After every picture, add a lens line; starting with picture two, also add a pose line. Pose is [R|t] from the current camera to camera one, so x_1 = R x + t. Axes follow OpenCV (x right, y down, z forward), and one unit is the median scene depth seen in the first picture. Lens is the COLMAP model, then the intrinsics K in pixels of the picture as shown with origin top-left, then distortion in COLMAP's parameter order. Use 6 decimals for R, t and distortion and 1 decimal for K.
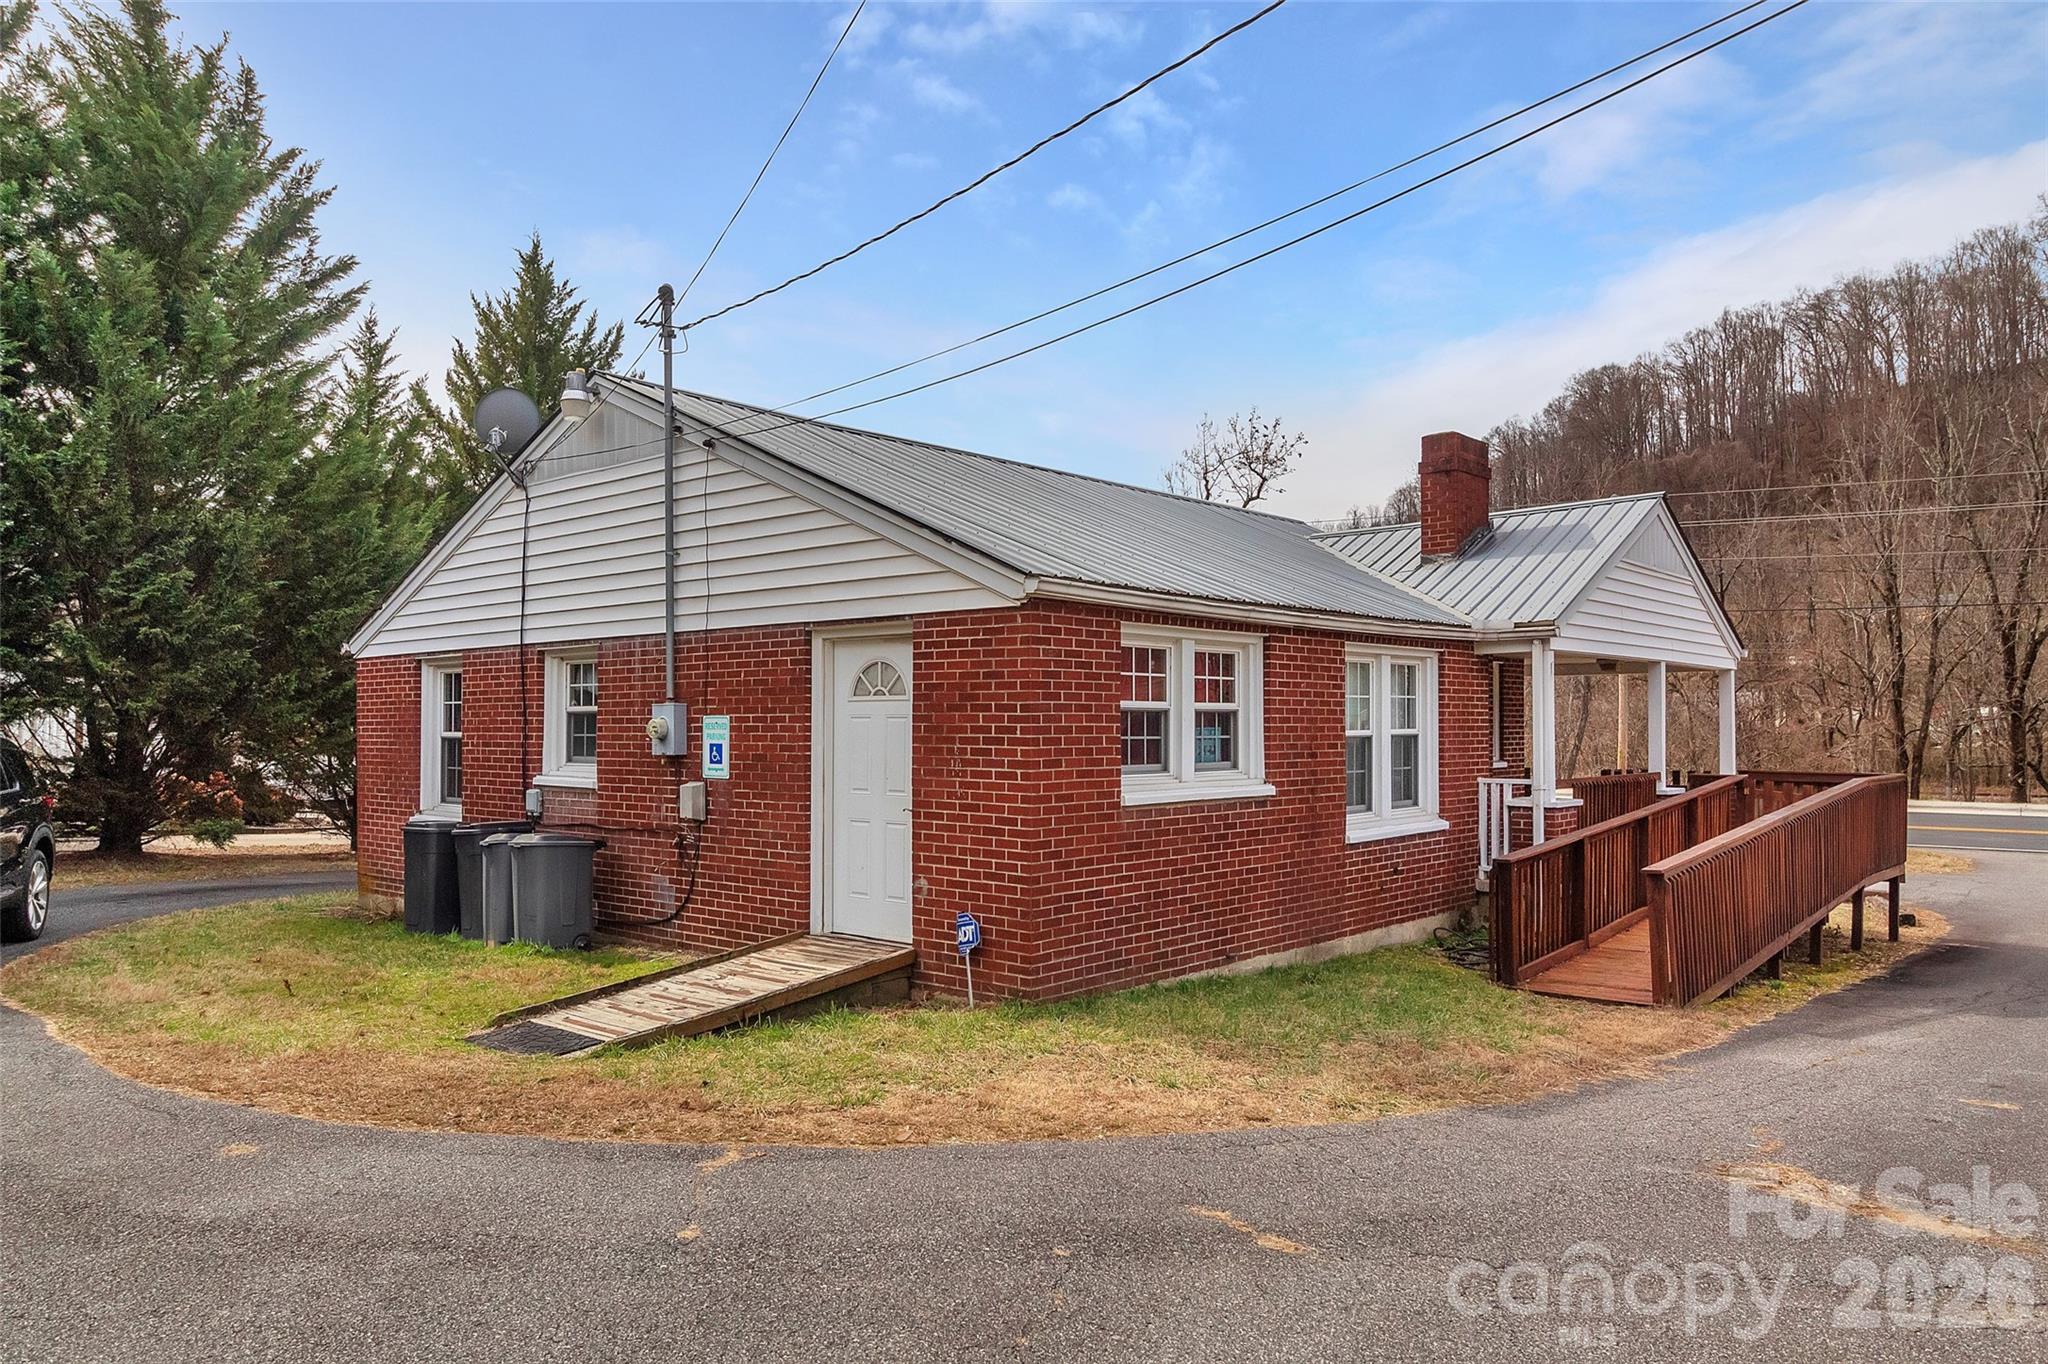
lens RADIAL K [[1427.1, 0, 1024.0], [0, 1427.1, 682.0], [0, 0, 1]] dist [0.010827, 0.002660]
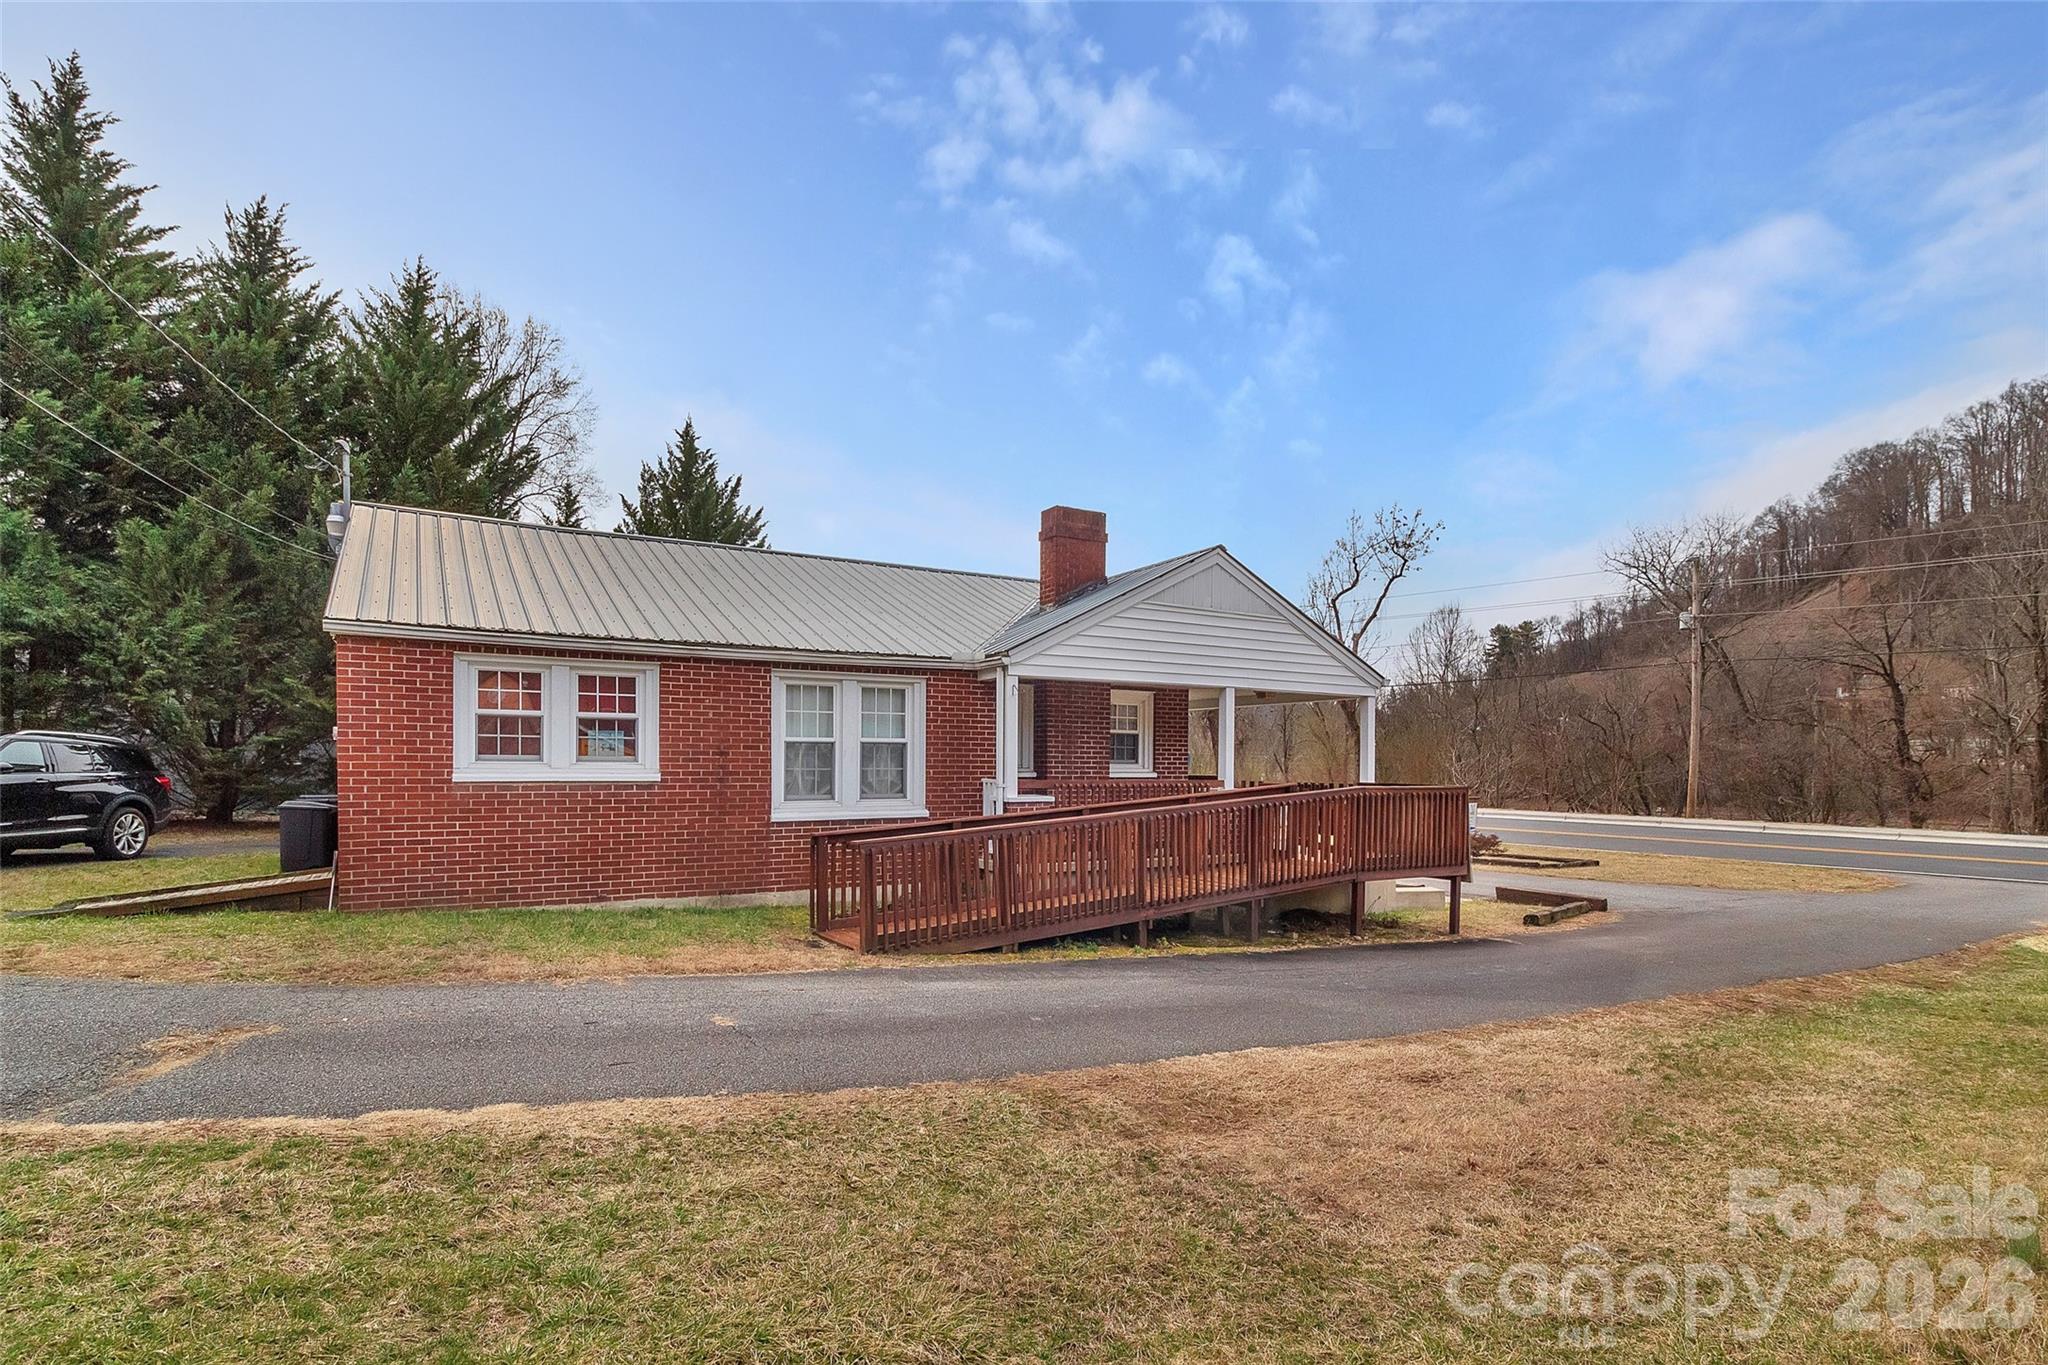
lens RADIAL K [[1046.9, 0, 1023.8], [0, 1046.9, 753.4], [0, 0, 1]] dist [0.003666, -0.000078]
pose [[0.947221, 0.007725, -0.320488, 0.672650], [-0.000686, 0.999756, 0.022071, 0.025194], [0.320581, -0.020687, 0.946995, 0.139498]]
